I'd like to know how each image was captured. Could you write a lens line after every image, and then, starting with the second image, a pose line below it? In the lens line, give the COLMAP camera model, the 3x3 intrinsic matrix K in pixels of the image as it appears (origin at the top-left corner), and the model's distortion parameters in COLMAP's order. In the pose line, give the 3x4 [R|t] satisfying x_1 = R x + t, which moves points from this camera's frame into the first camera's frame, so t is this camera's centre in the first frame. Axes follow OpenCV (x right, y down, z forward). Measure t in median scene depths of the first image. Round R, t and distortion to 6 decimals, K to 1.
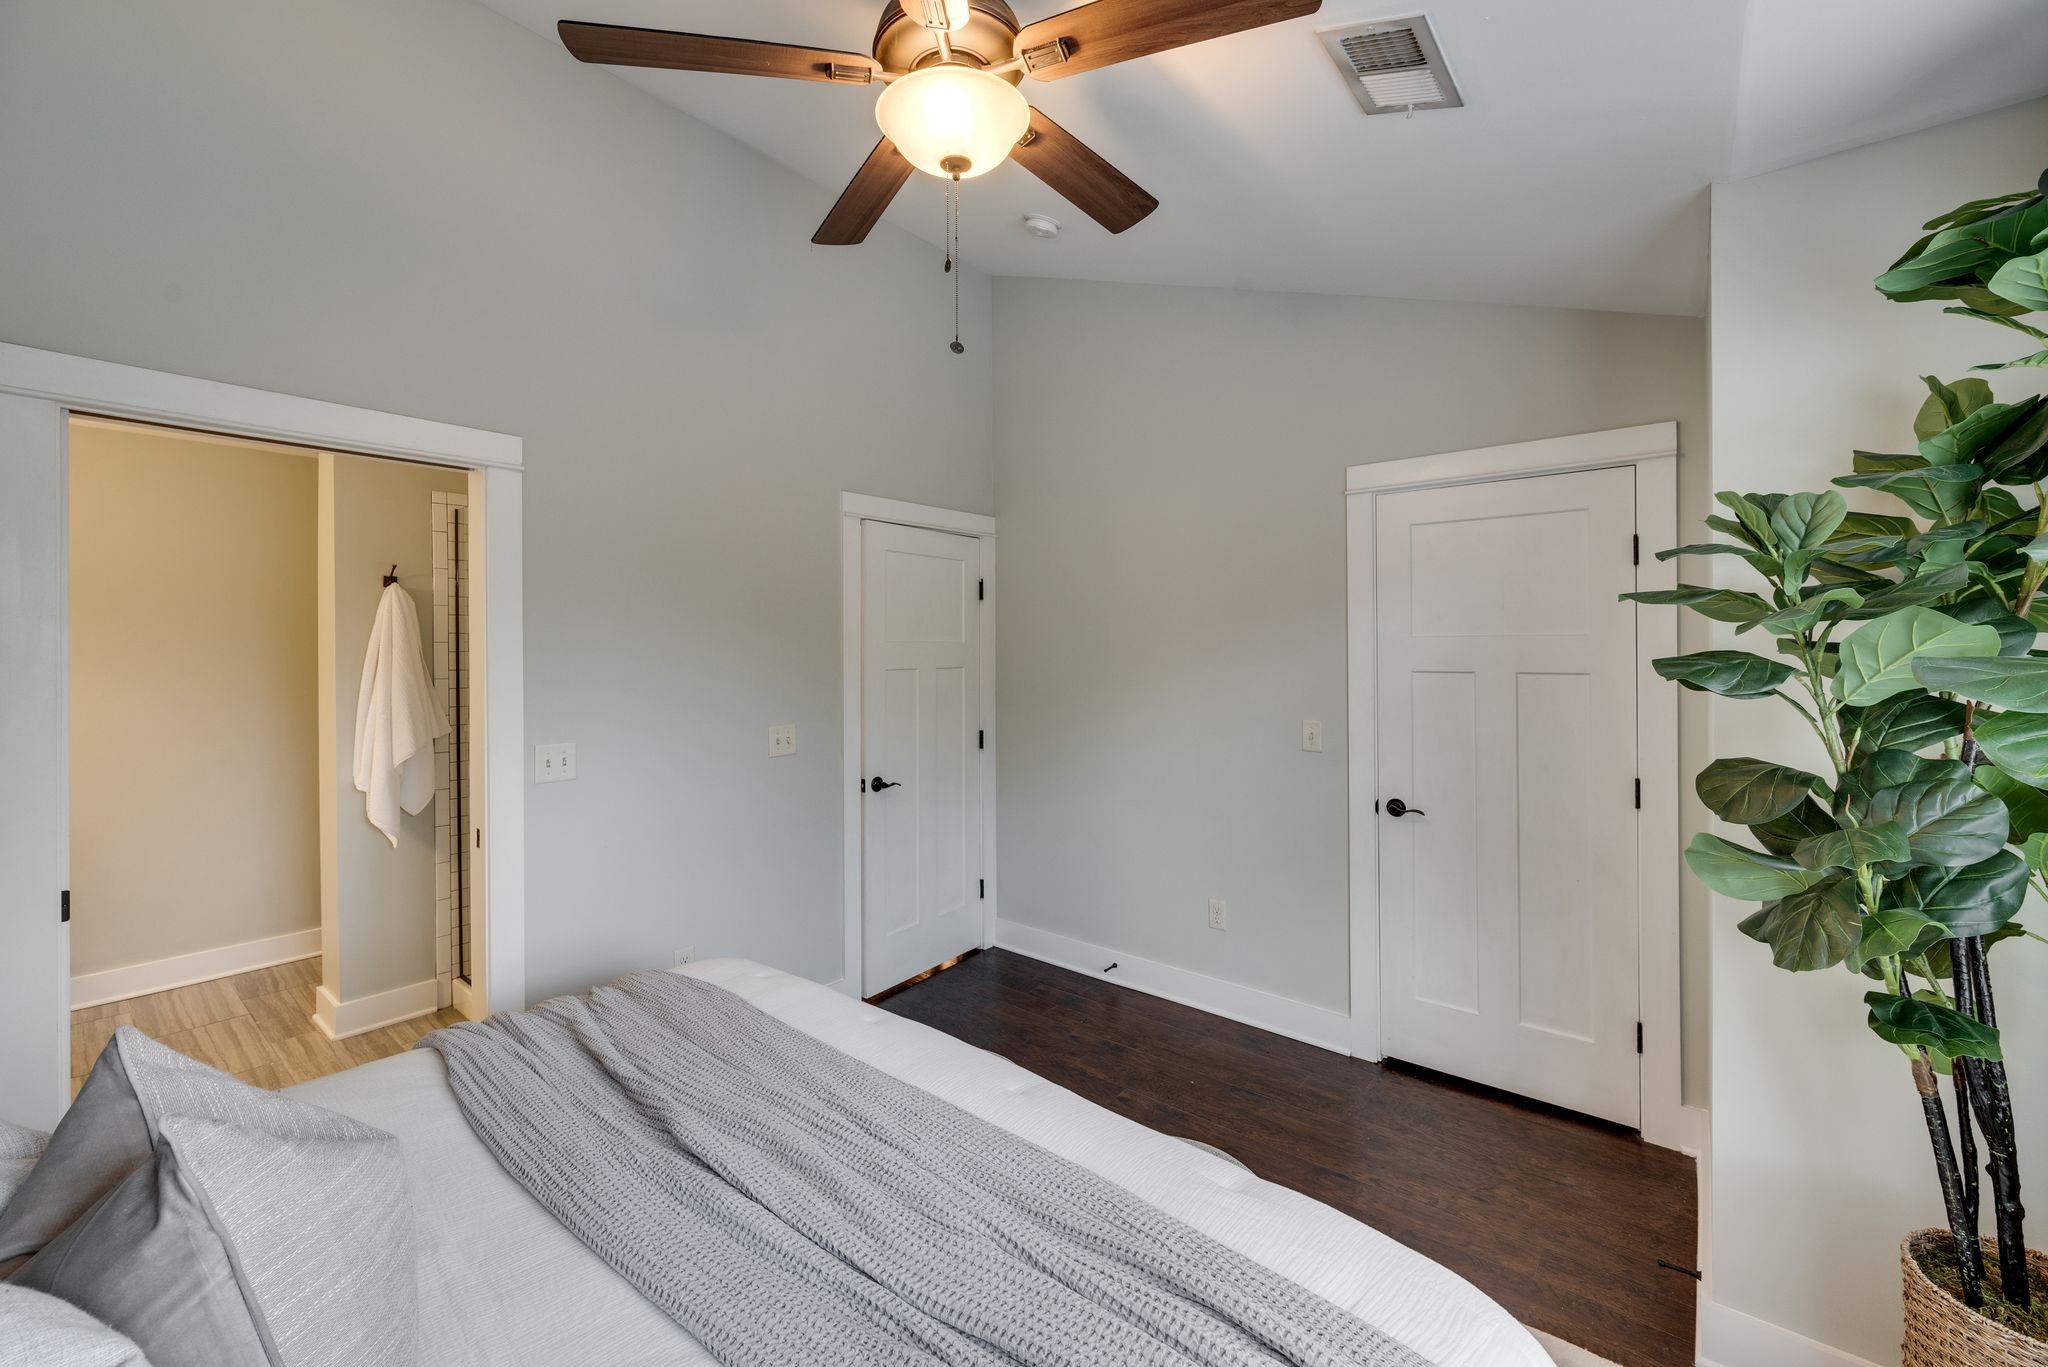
lens RADIAL K [[809.0, 0, 1015.0], [0, 809.0, 651.6], [0, 0, 1]] dist [0.002574, 0.000136]
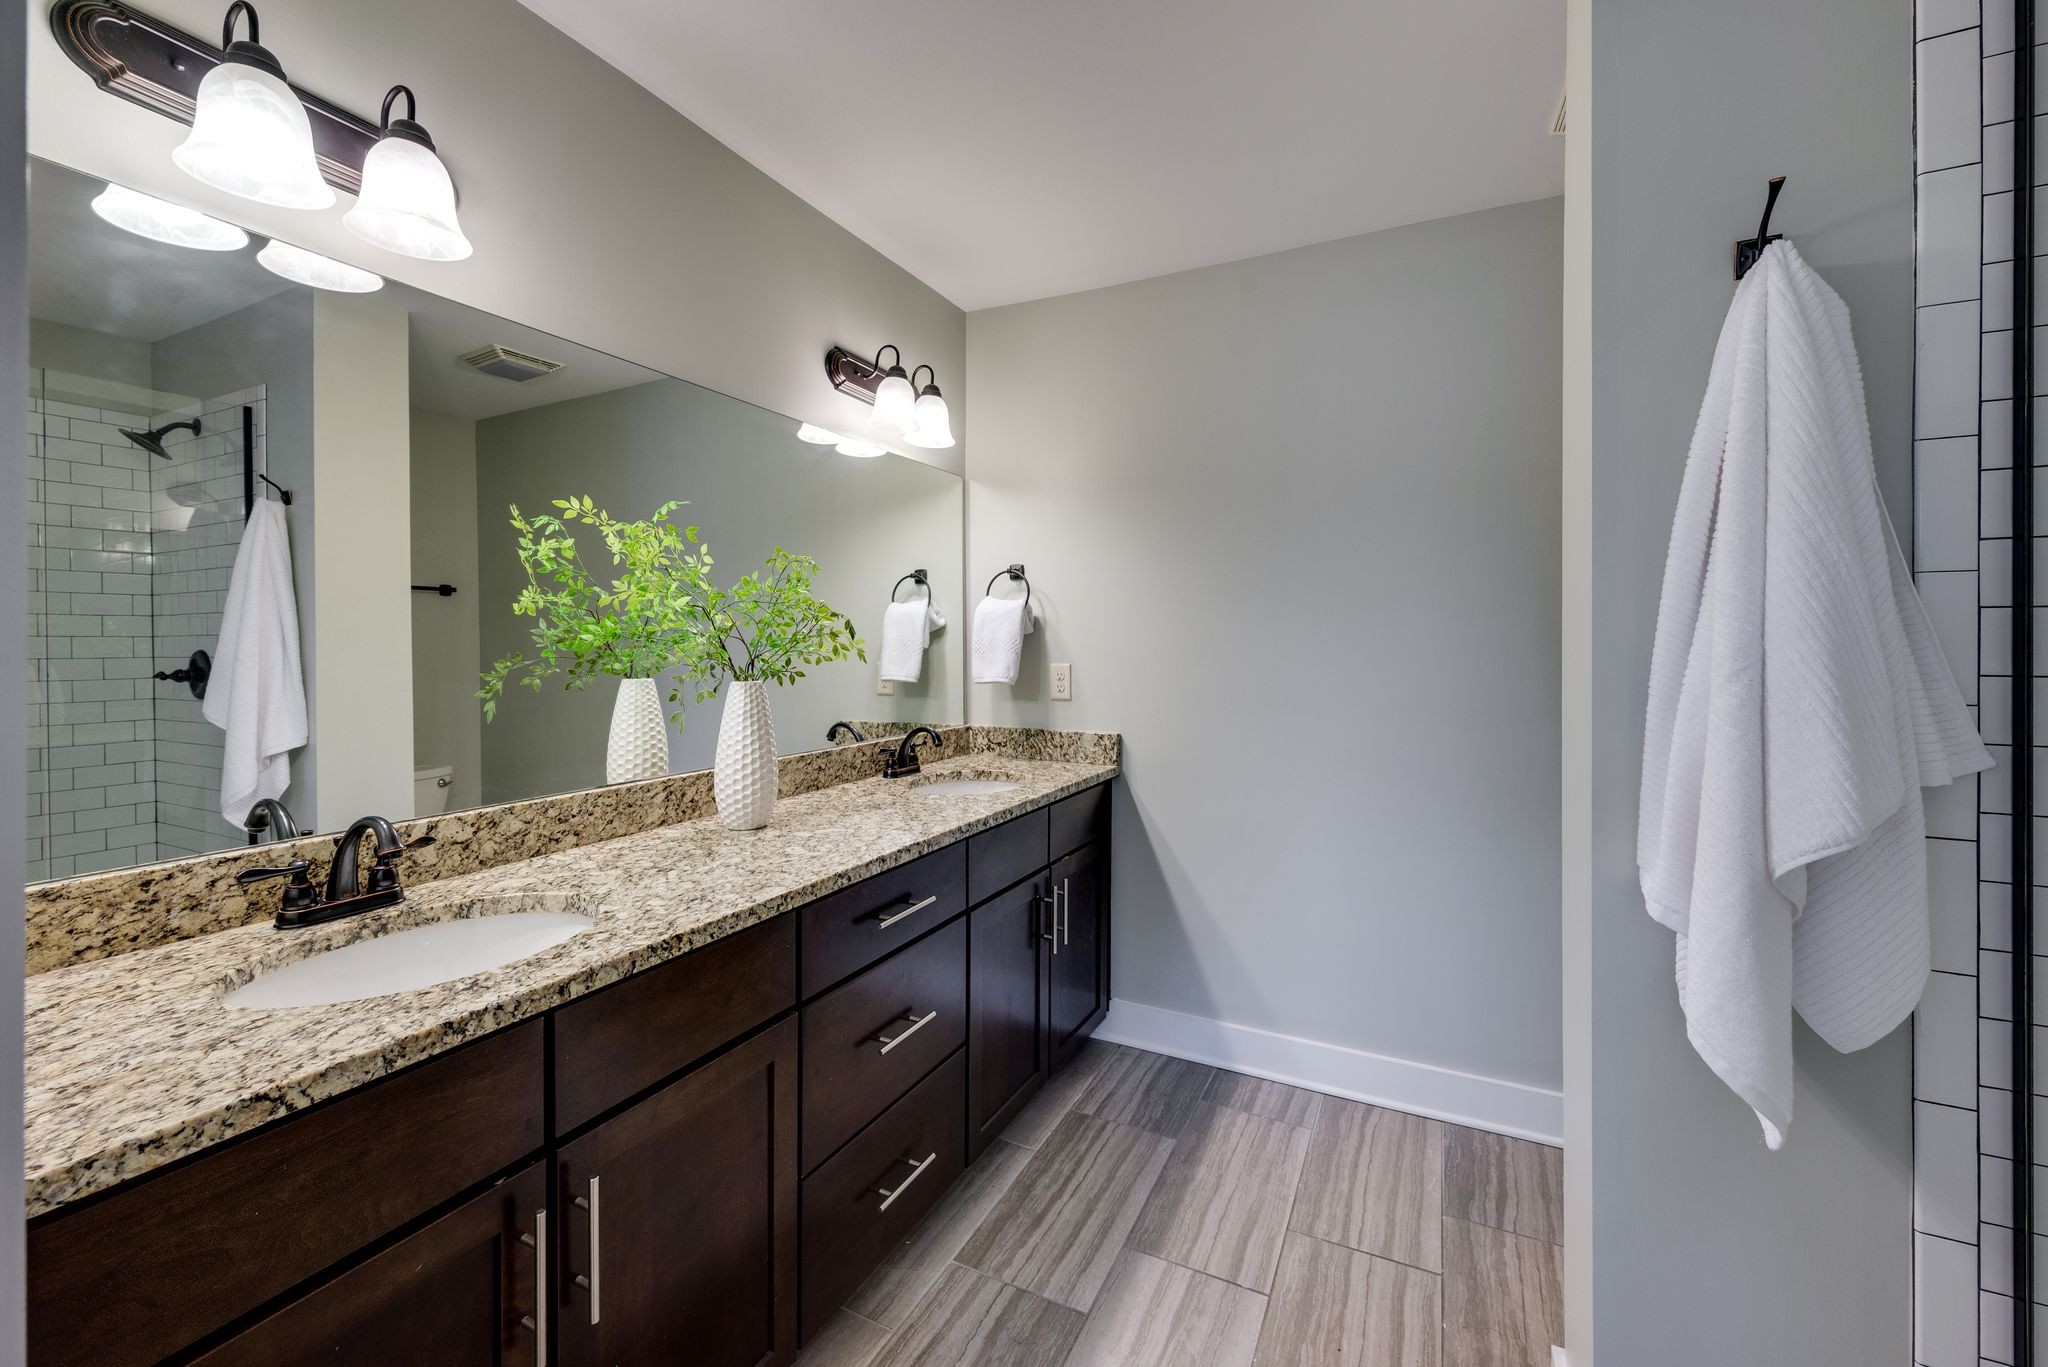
lens RADIAL K [[809.0, 0, 1046.8], [0, 809.0, 652.0], [0, 0, 1]] dist [0.002574, 0.000136]
pose [[0.235949, 0.006440, -0.971744, -0.536420], [-0.002689, 0.999979, 0.005974, 0.062824], [0.971762, 0.001204, 0.235962, 0.668176]]
